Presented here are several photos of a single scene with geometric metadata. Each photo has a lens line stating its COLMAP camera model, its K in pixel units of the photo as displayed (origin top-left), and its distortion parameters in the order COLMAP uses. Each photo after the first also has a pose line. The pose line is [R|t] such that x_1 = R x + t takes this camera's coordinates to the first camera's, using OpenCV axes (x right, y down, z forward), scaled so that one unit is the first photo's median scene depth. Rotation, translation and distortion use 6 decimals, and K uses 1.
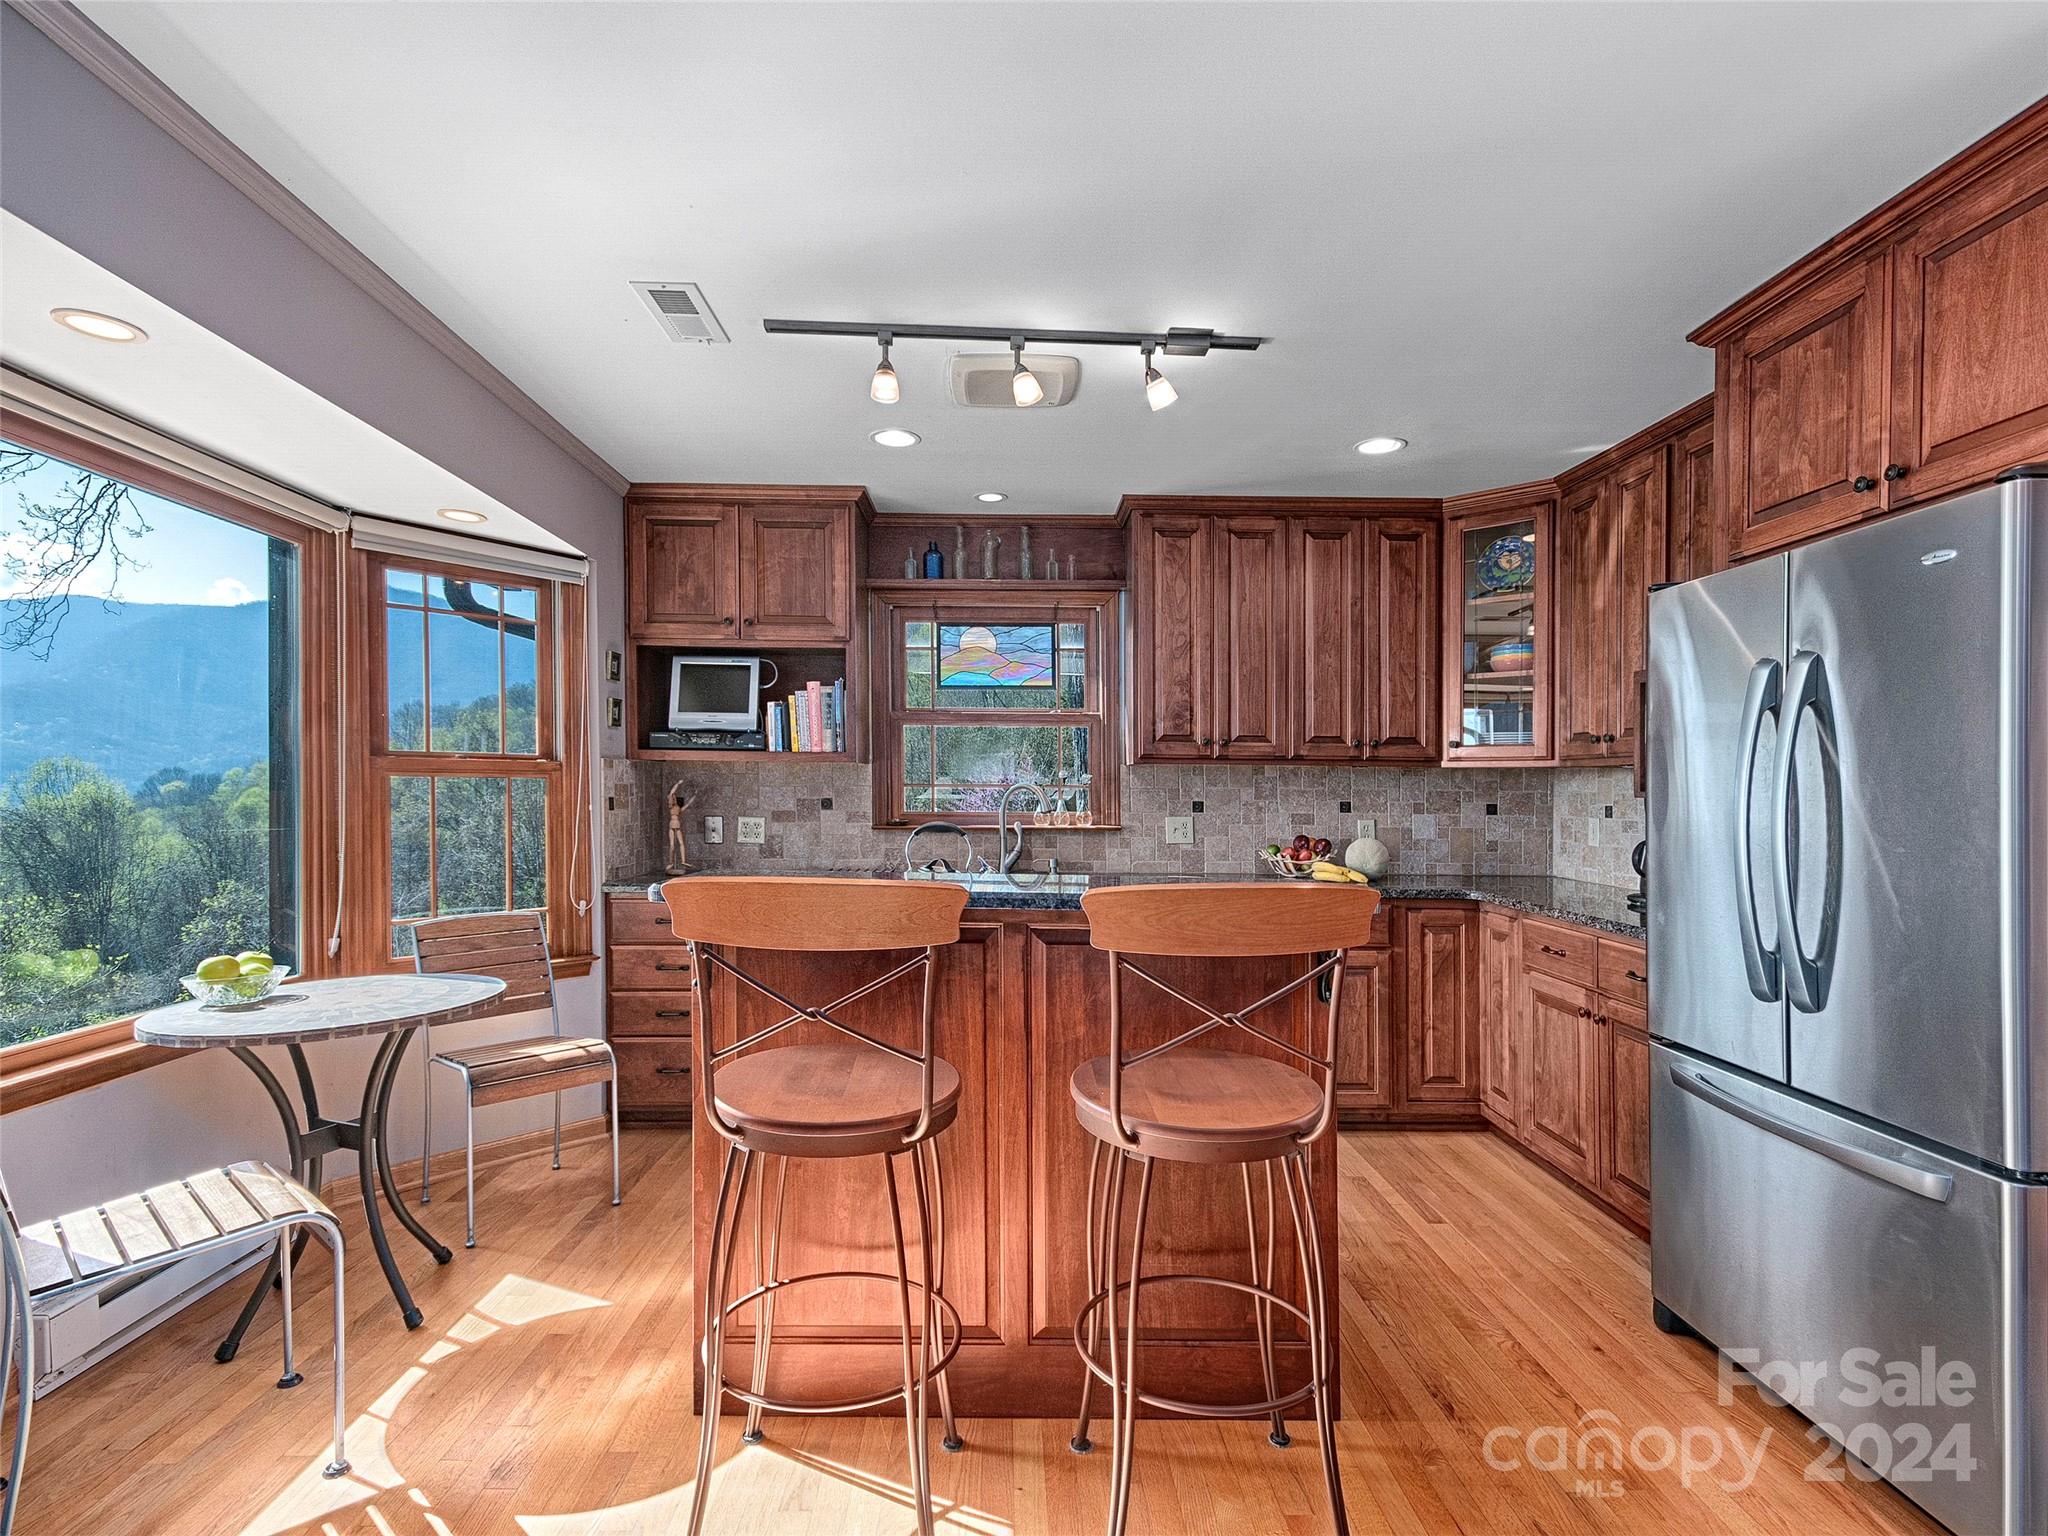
lens RADIAL K [[1021.5, 0, 1014.3], [0, 1021.5, 787.1], [0, 0, 1]] dist [0.016988, -0.001196]
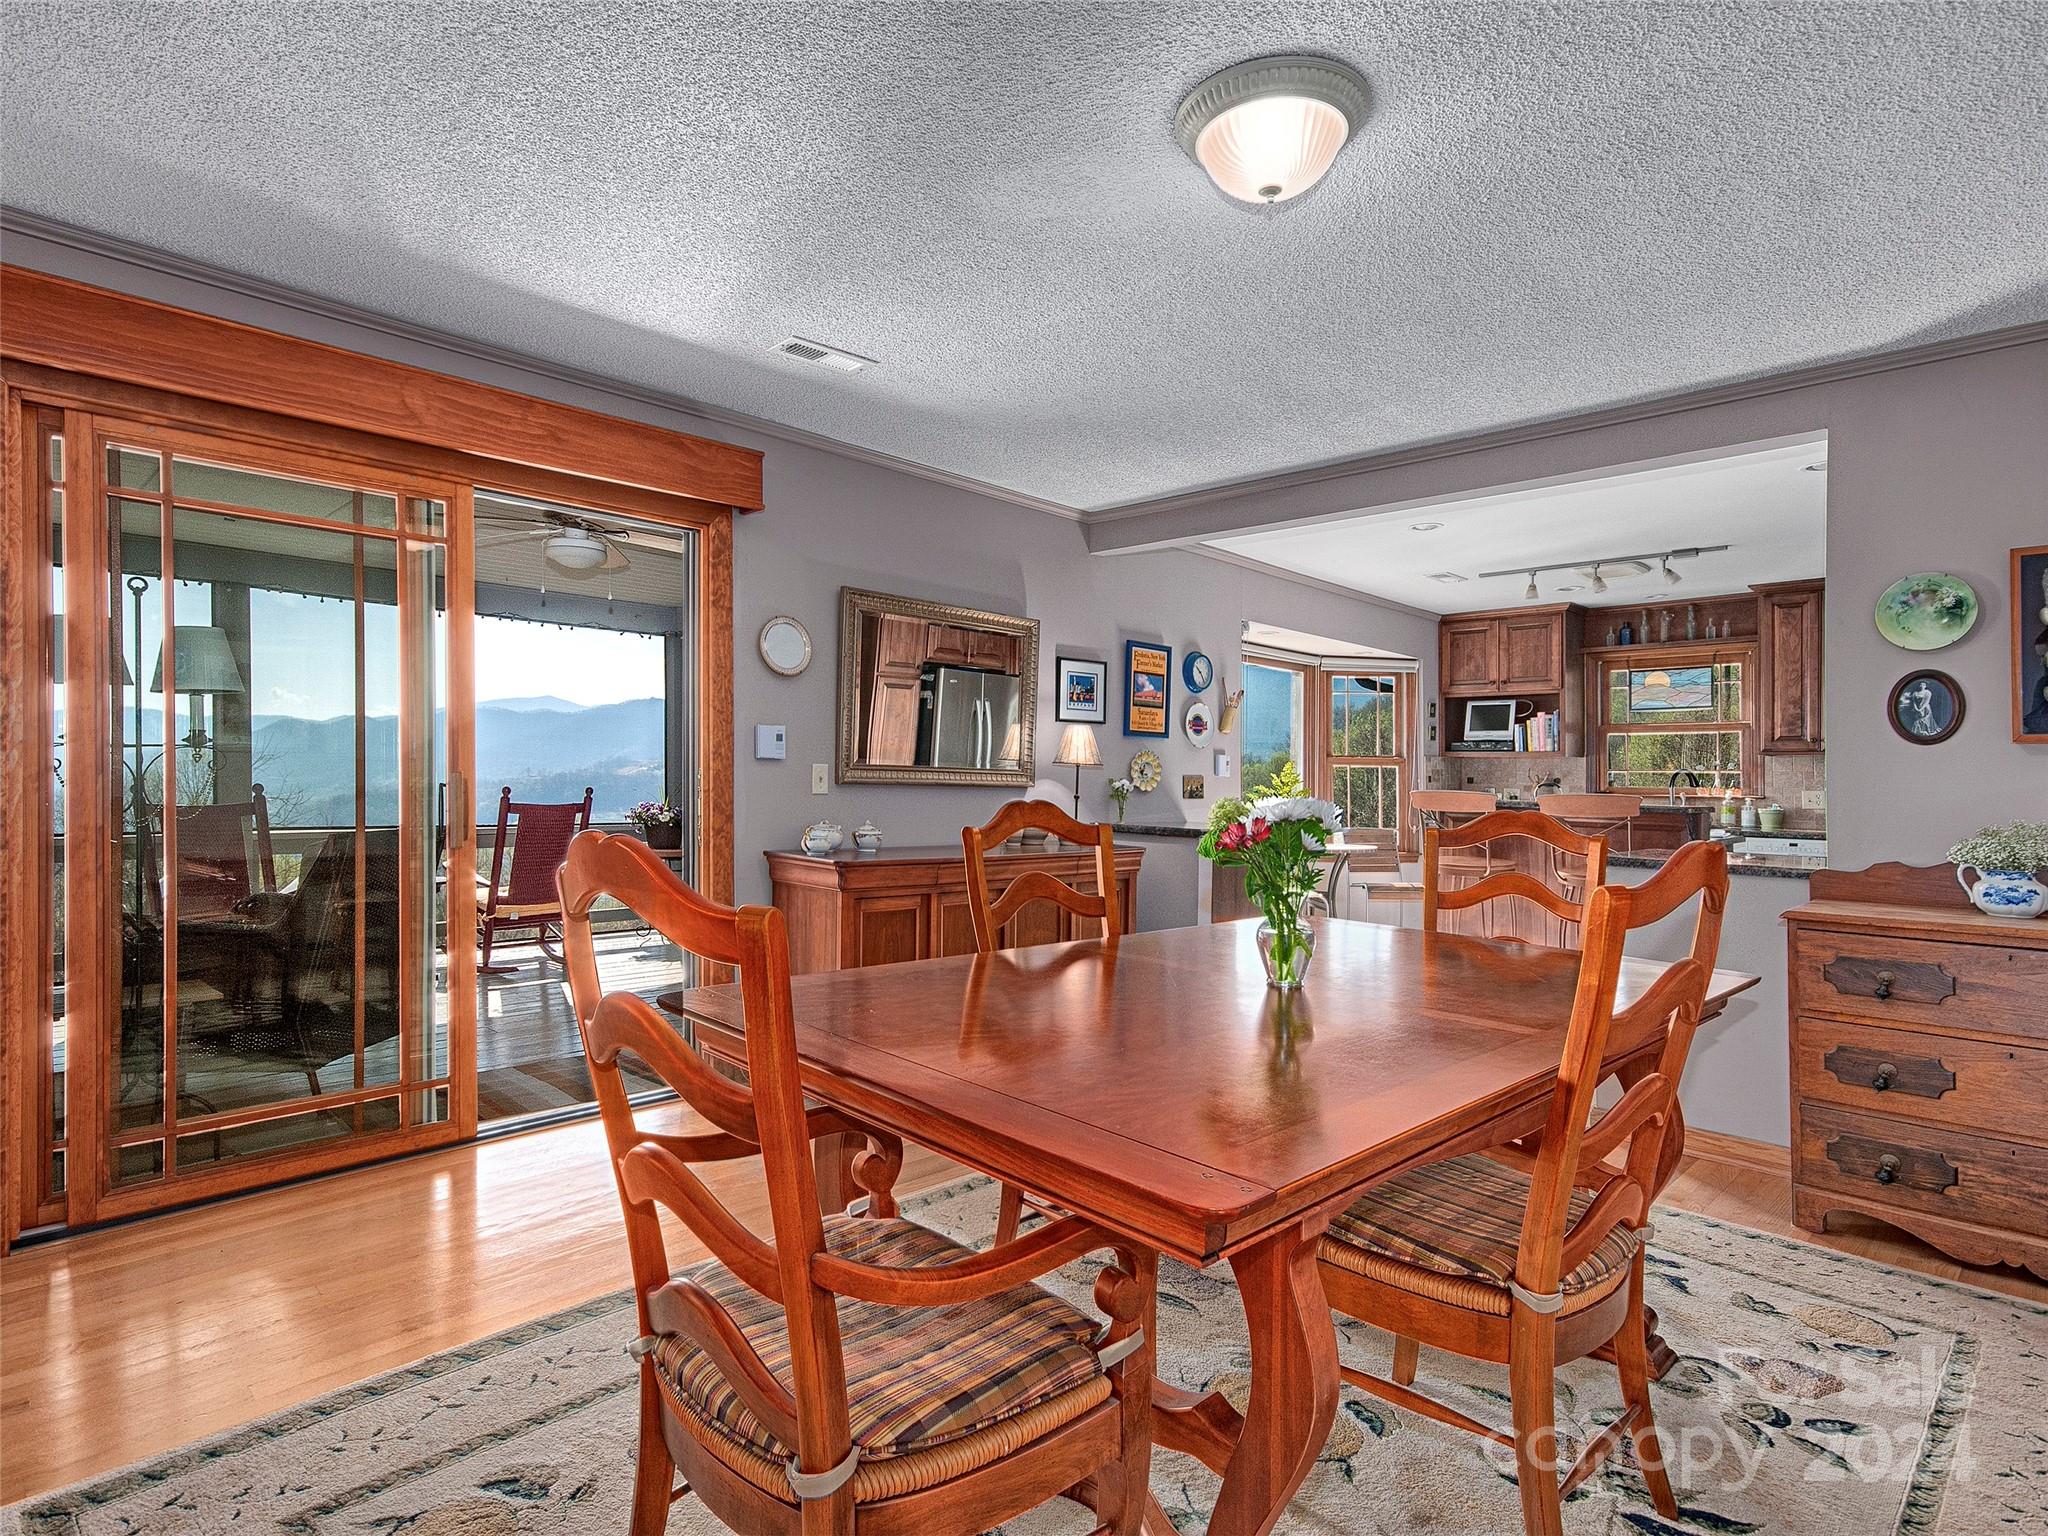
lens RADIAL K [[1092.8, 0, 1025.8], [0, 1092.8, 785.0], [0, 0, 1]] dist [0.019451, -0.001073]
pose [[0.708284, 0.004113, -0.705916, 0.525667], [-0.010749, 0.999930, -0.004959, 0.044052], [0.705846, 0.011100, 0.708278, -1.007857]]
